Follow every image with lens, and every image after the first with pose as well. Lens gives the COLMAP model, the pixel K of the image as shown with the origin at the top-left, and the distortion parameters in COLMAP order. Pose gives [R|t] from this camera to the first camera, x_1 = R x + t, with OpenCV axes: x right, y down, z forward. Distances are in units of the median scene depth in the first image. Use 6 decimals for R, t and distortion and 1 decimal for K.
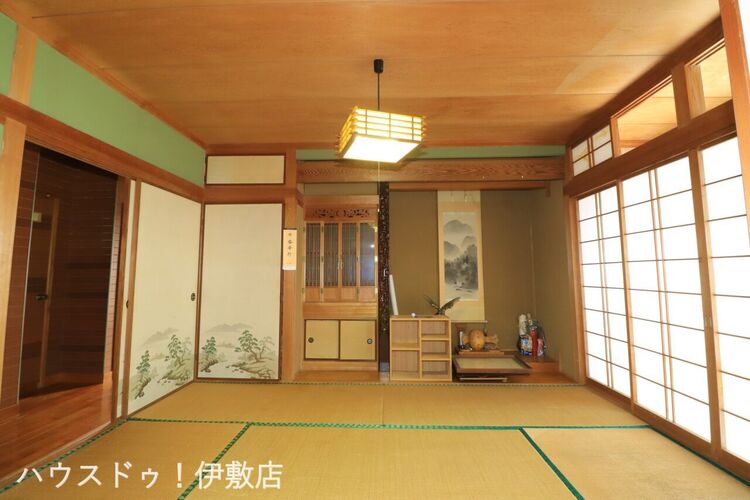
lens RADIAL K [[346.6, 0, 373.9], [0, 346.6, 238.8], [0, 0, 1]] dist [0.002445, -0.013733]
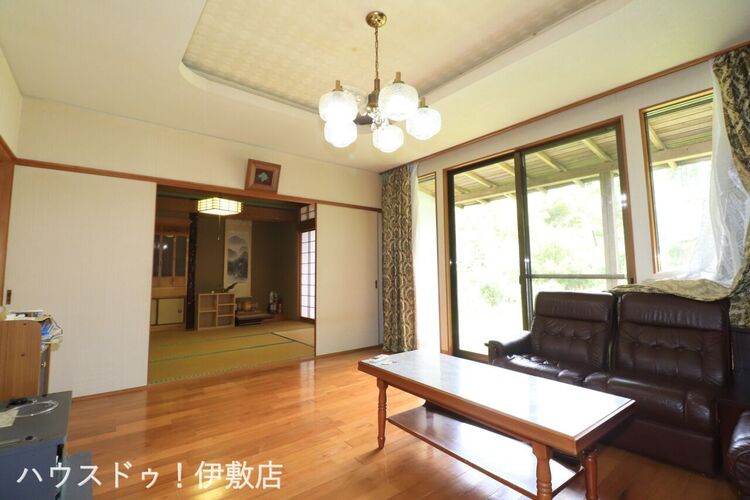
lens RADIAL K [[346.6, 0, 373.9], [0, 346.6, 238.8], [0, 0, 1]] dist [0.002445, -0.013733]
pose [[0.760241, 0.054283, 0.647369, -0.409311], [-0.056556, 0.998250, -0.017289, -0.061928], [-0.647174, -0.023469, 0.761981, -0.832075]]
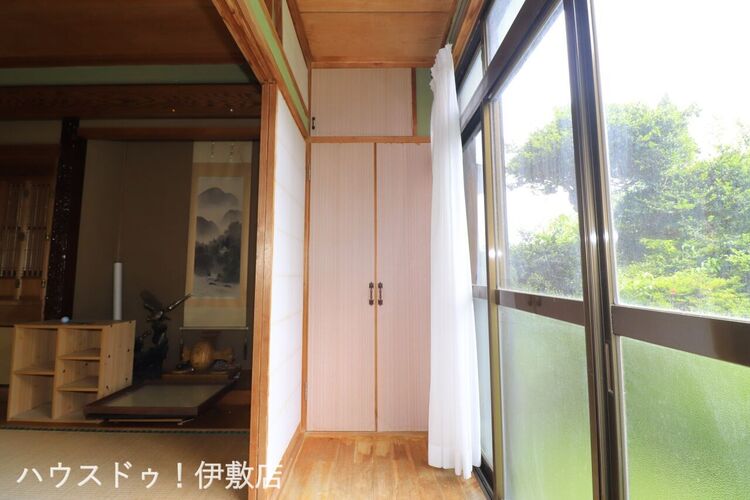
lens RADIAL K [[346.6, 0, 373.9], [0, 346.6, 238.8], [0, 0, 1]] dist [0.002445, -0.013733]
pose [[0.999173, 0.006576, 0.040125, 0.670915], [-0.006615, 0.999978, 0.000835, 0.062165], [-0.040119, -0.001100, 0.999194, 0.330870]]
